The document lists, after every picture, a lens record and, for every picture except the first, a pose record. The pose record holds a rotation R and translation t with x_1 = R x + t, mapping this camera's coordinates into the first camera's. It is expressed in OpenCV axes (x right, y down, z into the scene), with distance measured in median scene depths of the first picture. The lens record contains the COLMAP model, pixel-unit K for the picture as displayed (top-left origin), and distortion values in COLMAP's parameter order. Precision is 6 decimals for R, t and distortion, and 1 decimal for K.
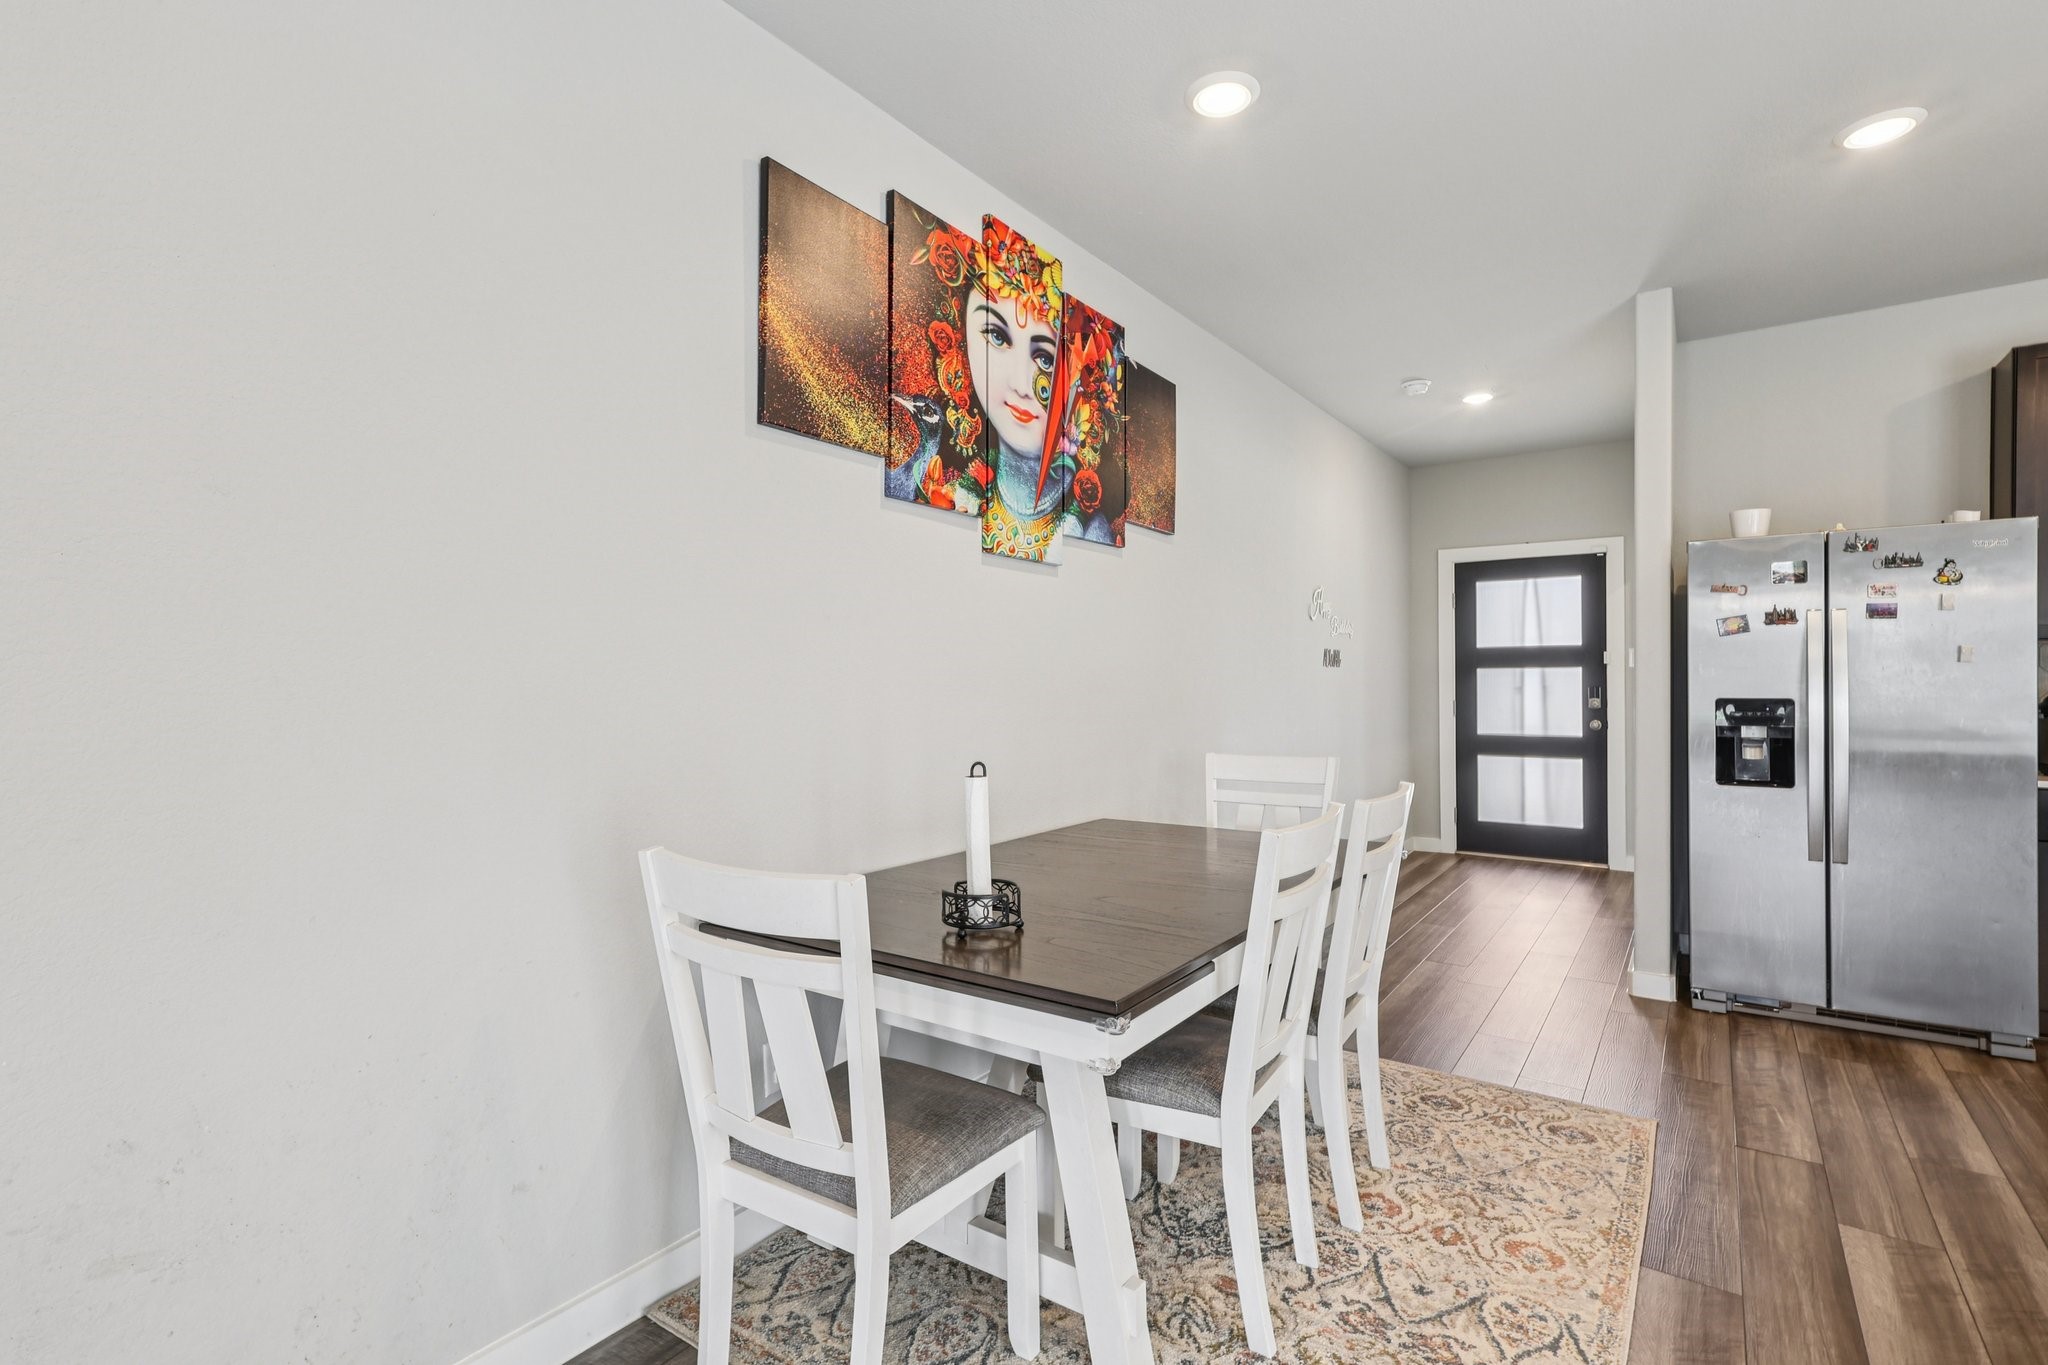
lens RADIAL K [[957.1, 0, 1014.4], [0, 957.1, 683.9], [0, 0, 1]] dist [0.004397, 0.001145]
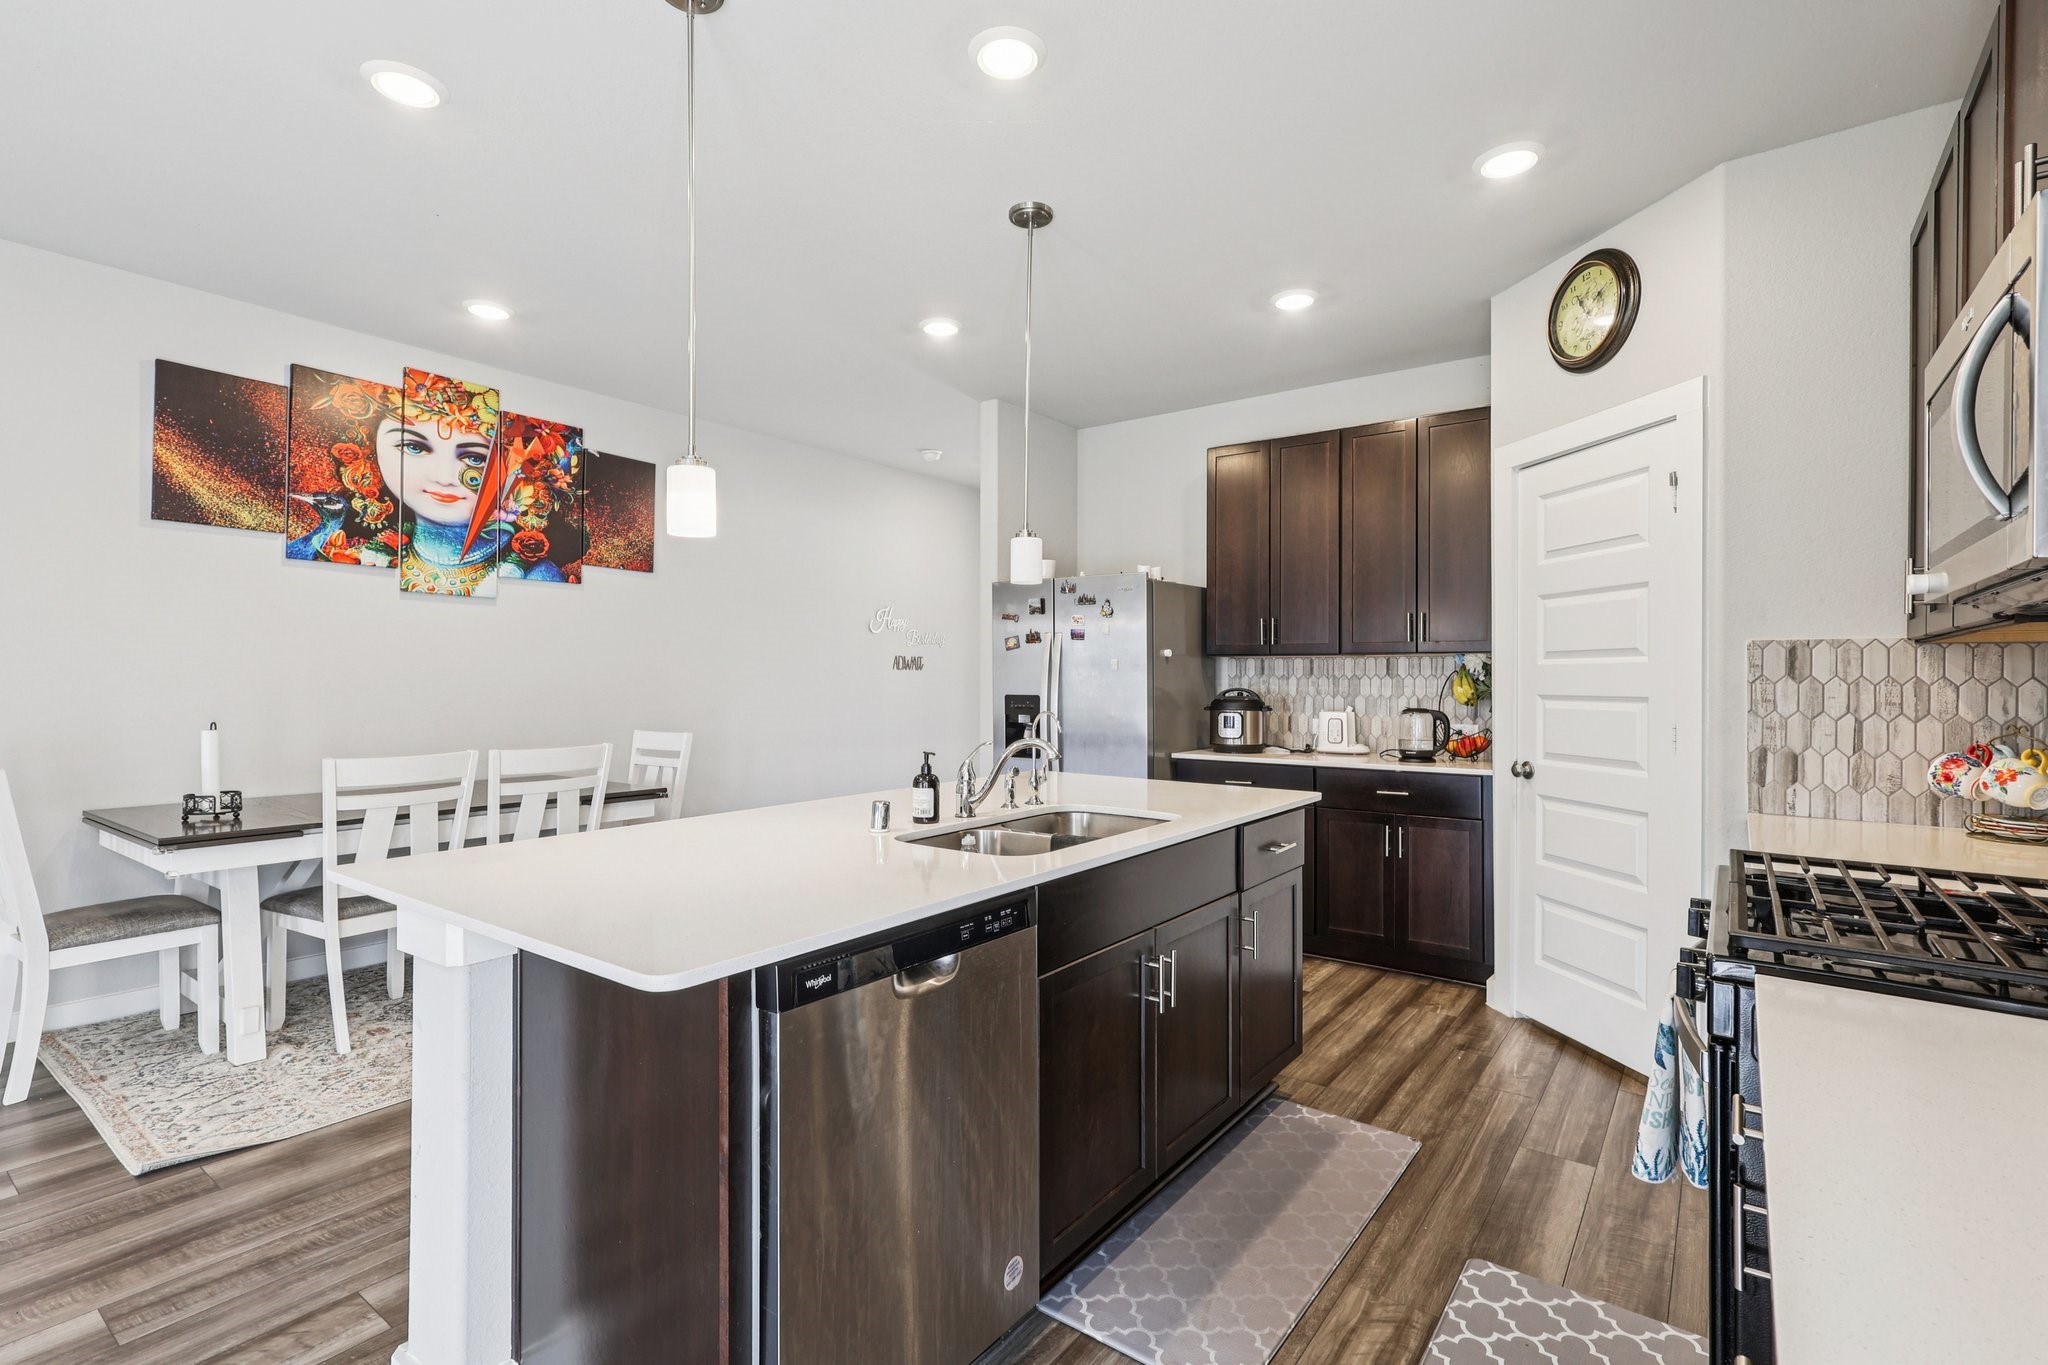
lens RADIAL K [[940.6, 0, 1030.3], [0, 940.6, 674.0], [0, 0, 1]] dist [-0.000400, -0.000081]
pose [[0.999935, 0.009372, -0.006522, 0.874936], [-0.009444, 0.999895, -0.011035, -0.000645], [0.006418, 0.011096, 0.999918, -0.422489]]
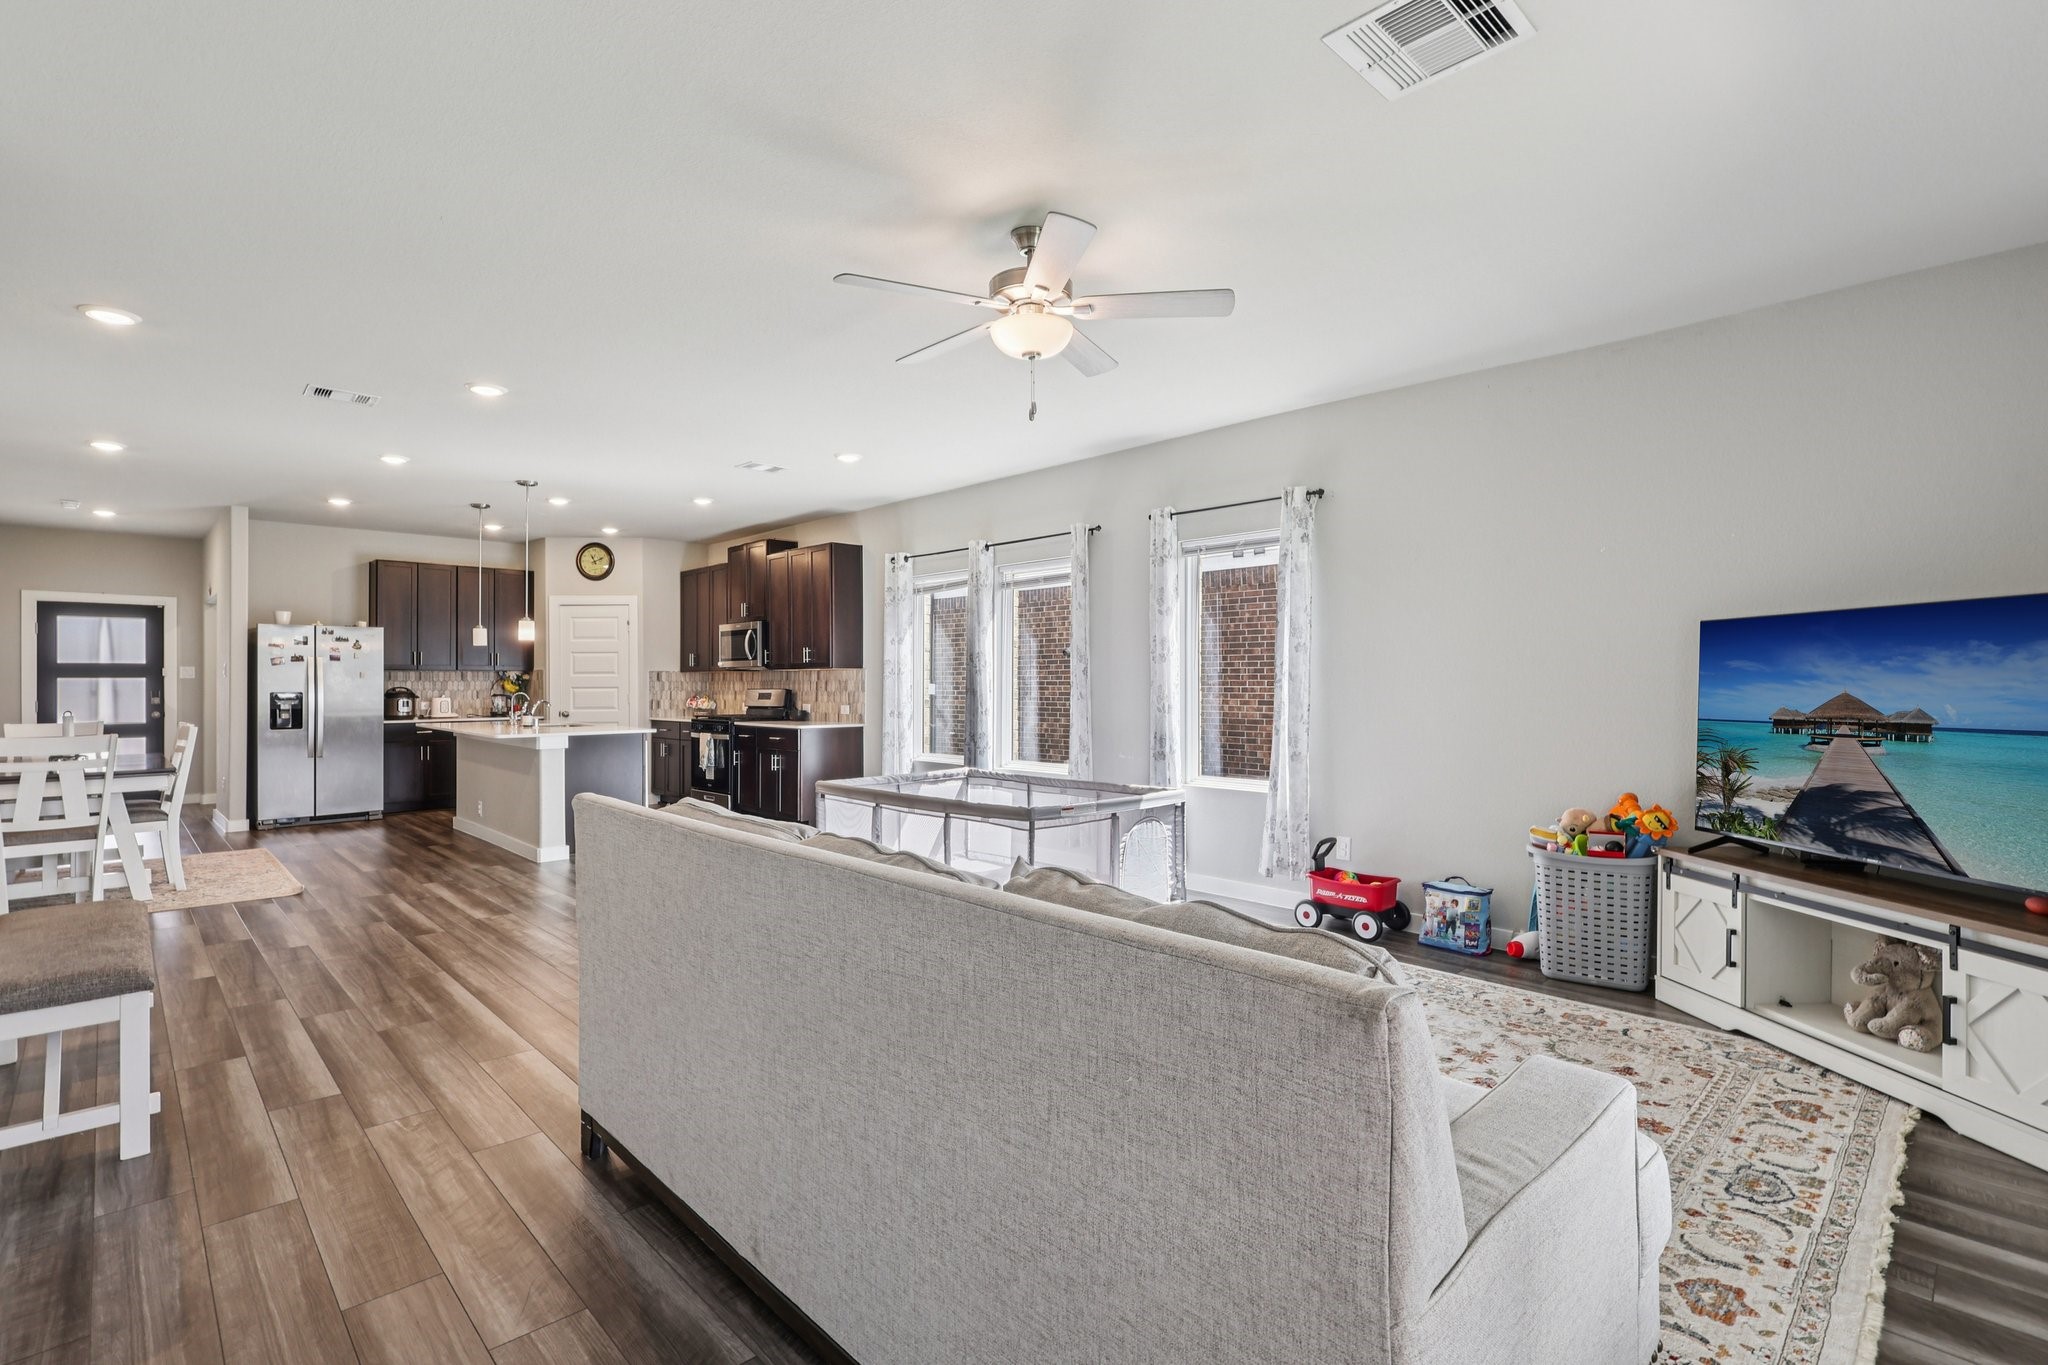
lens RADIAL K [[951.2, 0, 1022.1], [0, 951.2, 679.7], [0, 0, 1]] dist [0.001296, 0.000102]
pose [[0.170380, 0.008676, 0.985340, -1.378722], [0.007804, 0.999918, -0.010154, 0.024838], [-0.985347, 0.009419, 0.170299, -1.329222]]
